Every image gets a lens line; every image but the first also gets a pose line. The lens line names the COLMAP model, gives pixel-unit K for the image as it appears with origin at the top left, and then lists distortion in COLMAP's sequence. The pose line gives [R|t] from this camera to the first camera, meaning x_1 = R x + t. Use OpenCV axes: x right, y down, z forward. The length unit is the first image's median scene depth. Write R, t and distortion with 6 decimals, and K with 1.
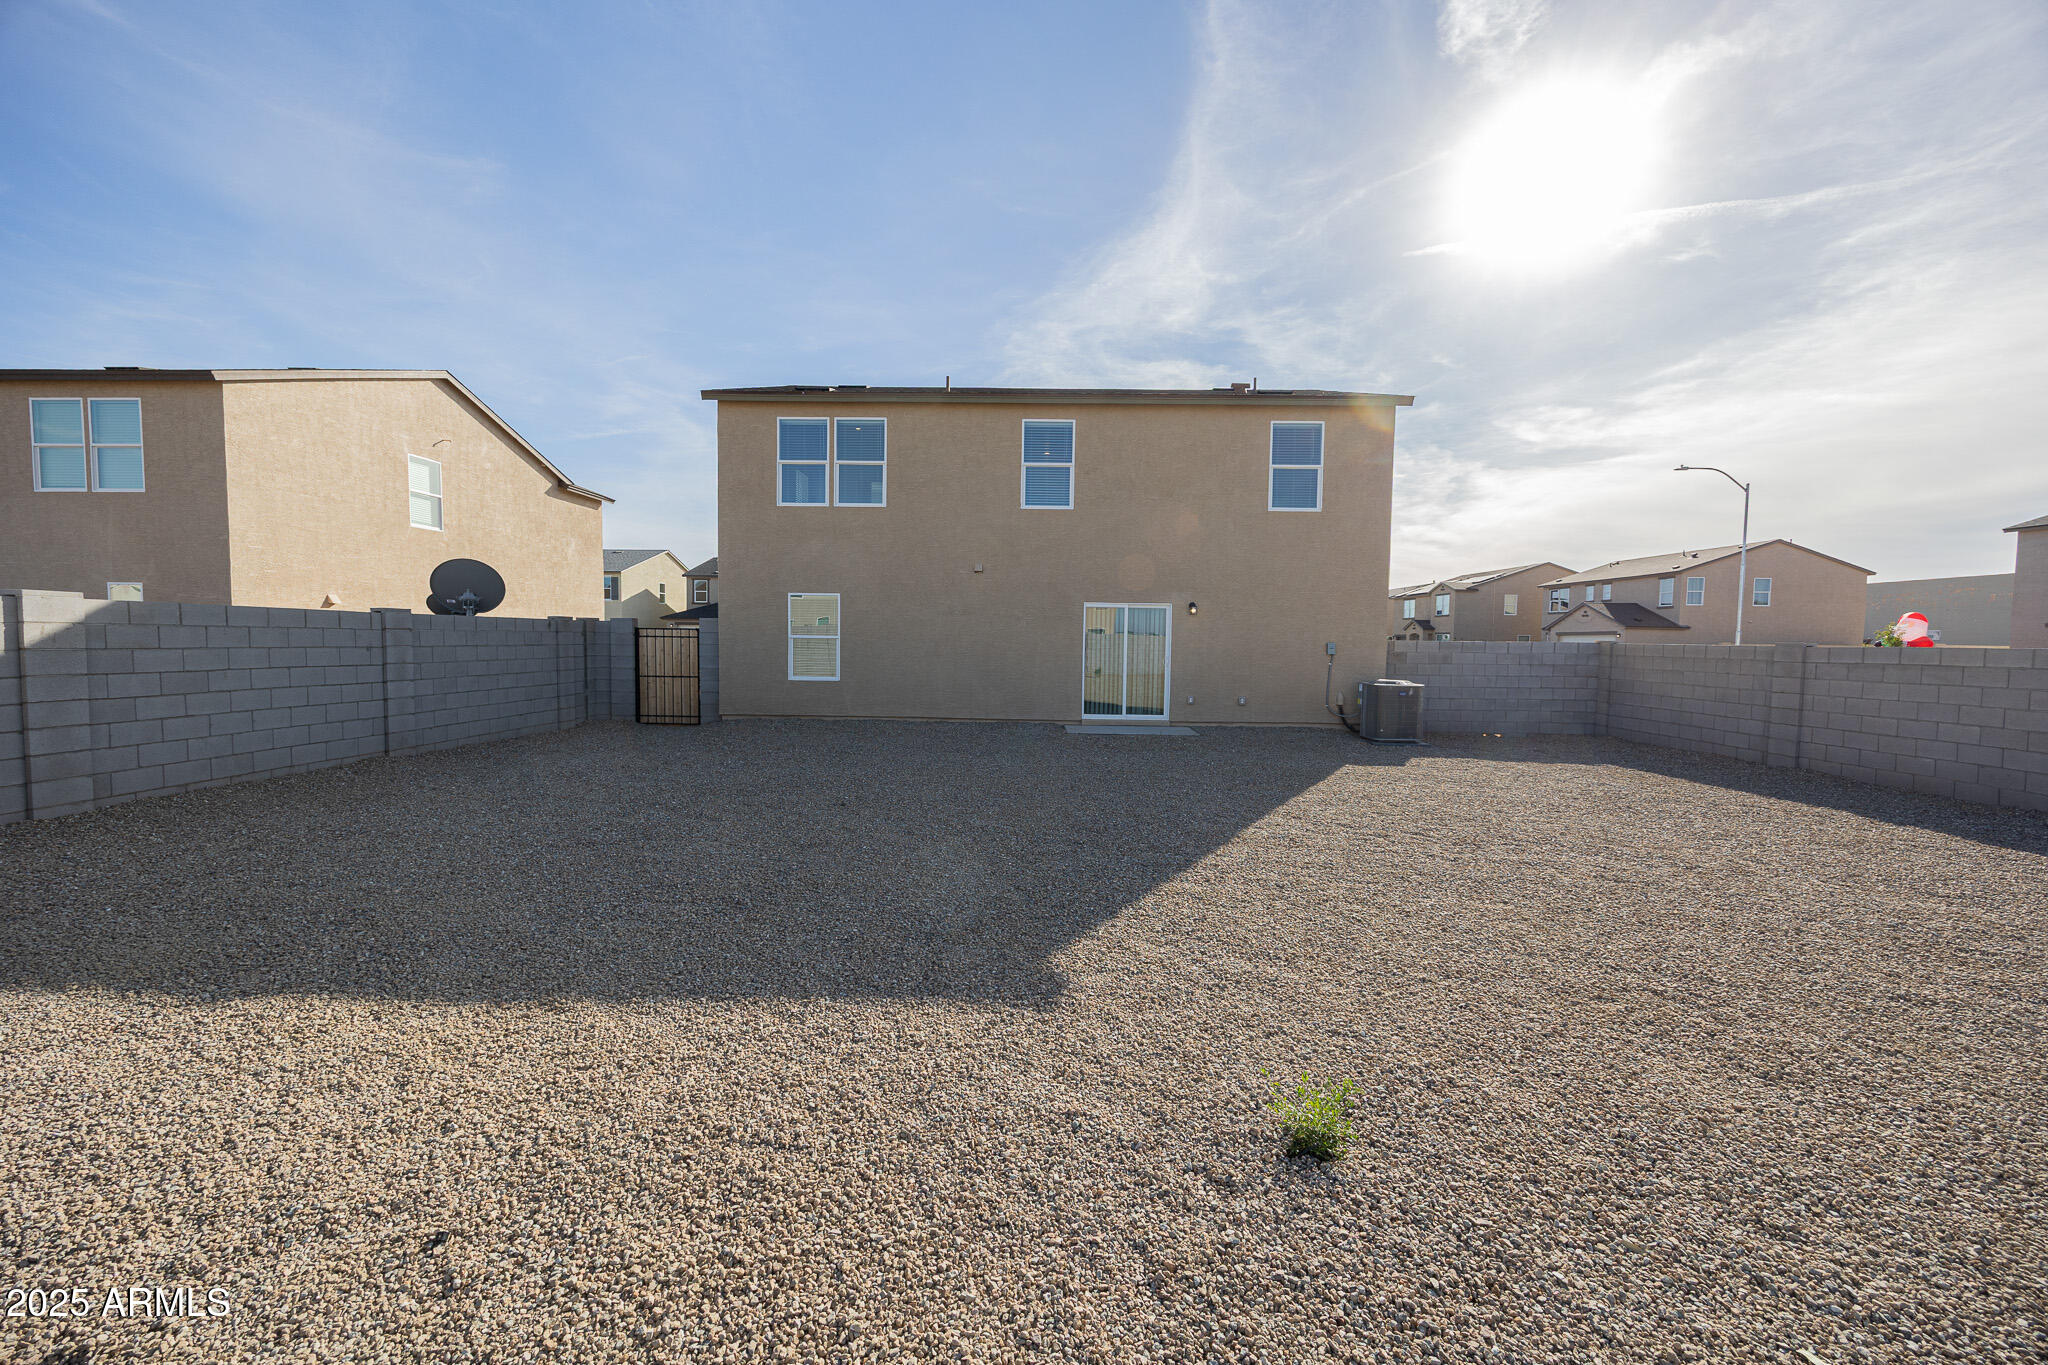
lens RADIAL K [[795.2, 0, 1027.5], [0, 795.2, 682.6], [0, 0, 1]] dist [-0.002862, -0.000853]
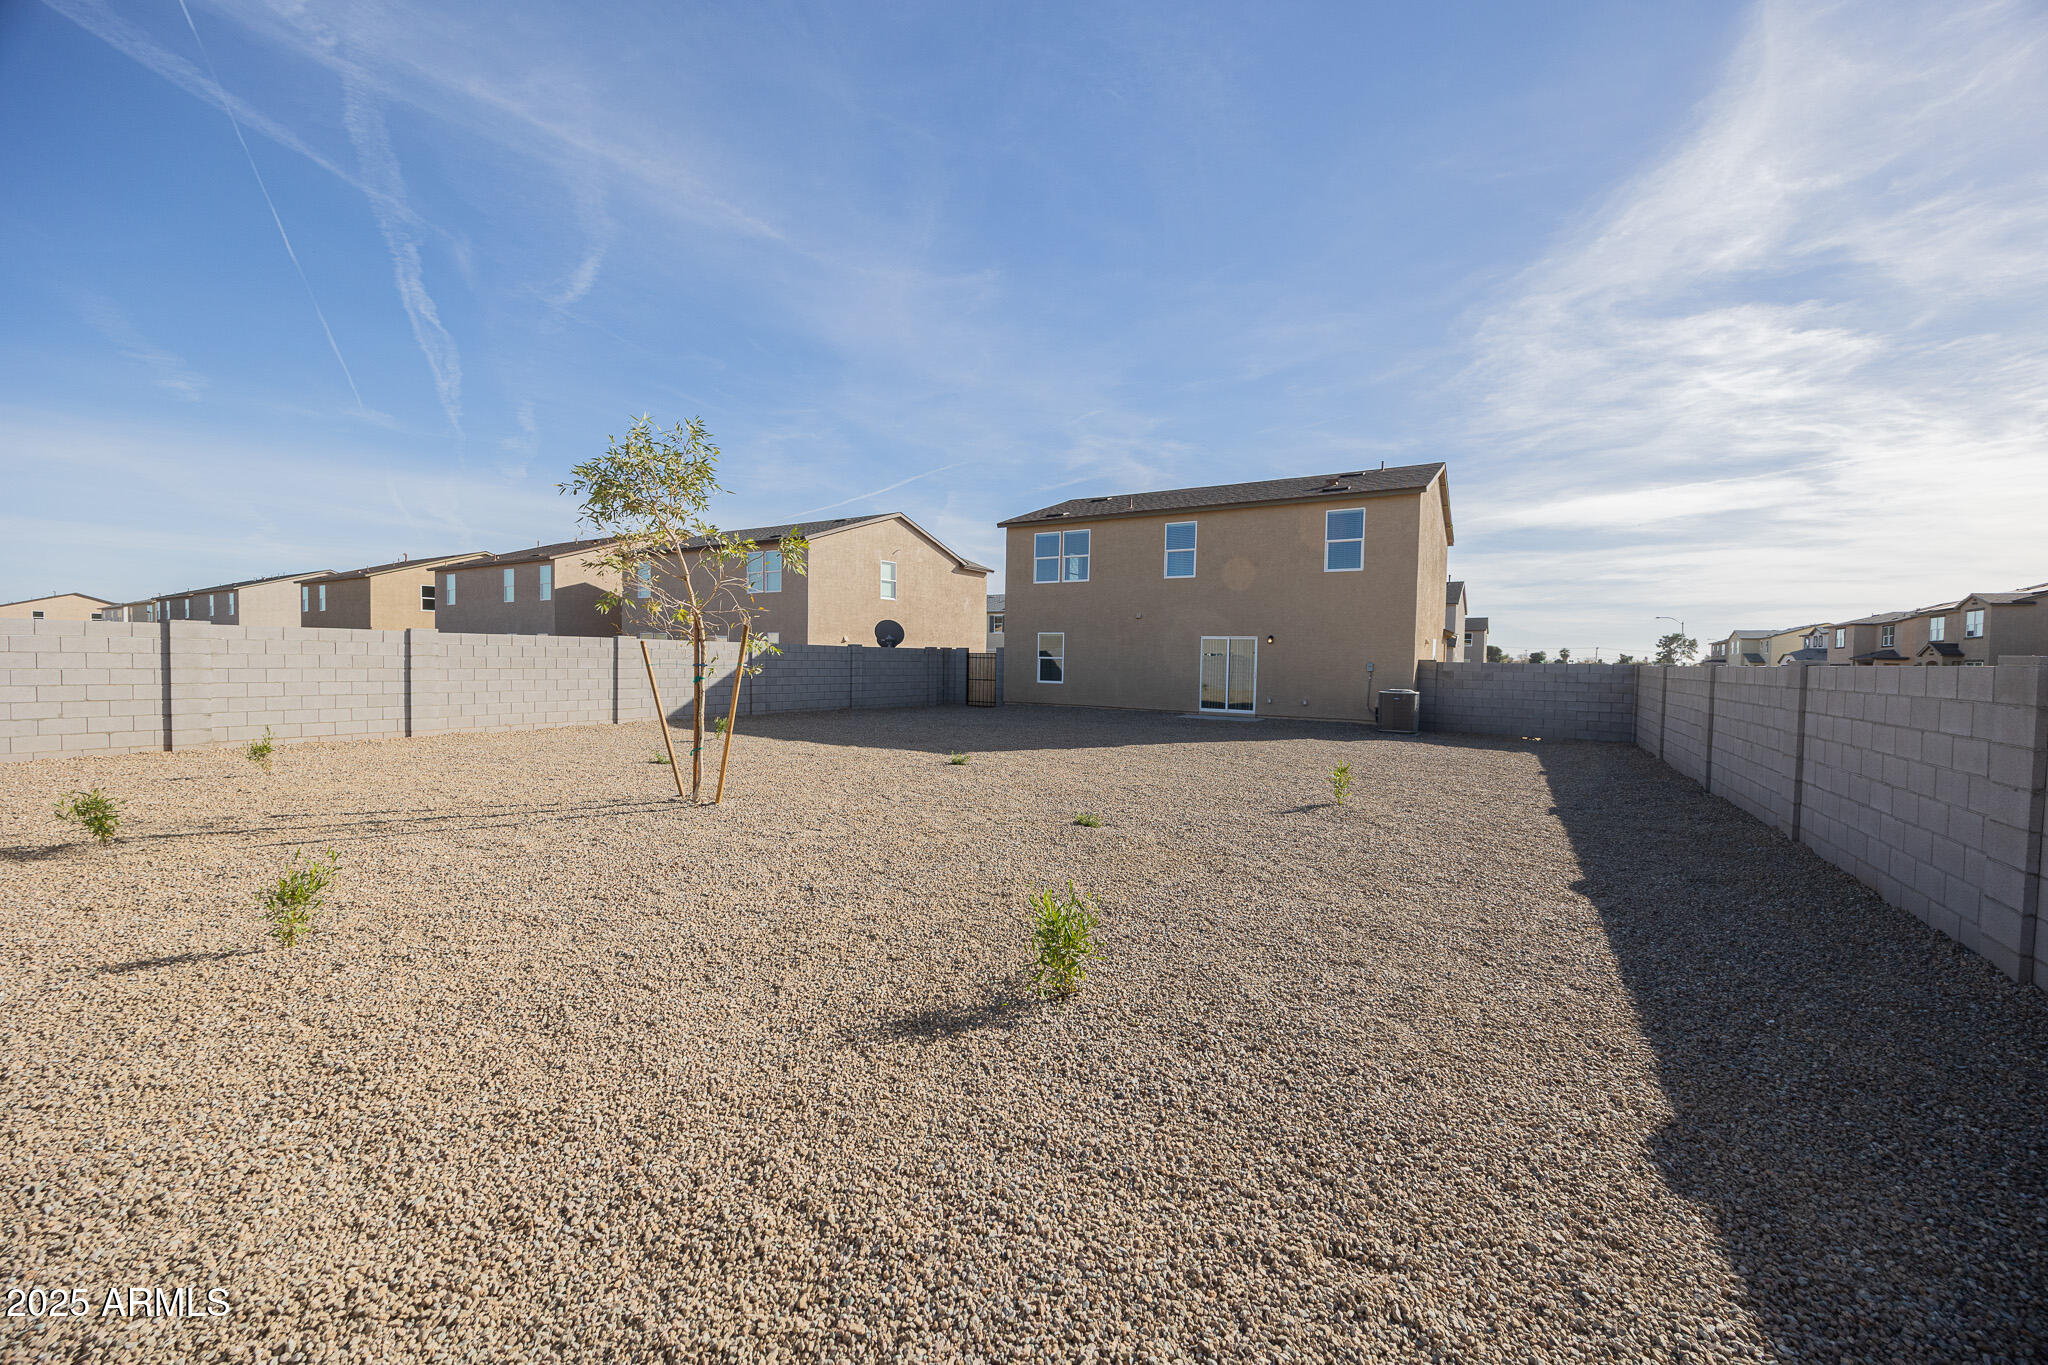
lens RADIAL K [[795.2, 0, 1020.0], [0, 795.2, 685.7], [0, 0, 1]] dist [-0.002862, -0.000853]
pose [[0.856086, 0.020705, -0.516419, 0.476212], [-0.035373, 0.999201, -0.018578, 0.031284], [0.515622, 0.034172, 0.856135, -0.429830]]
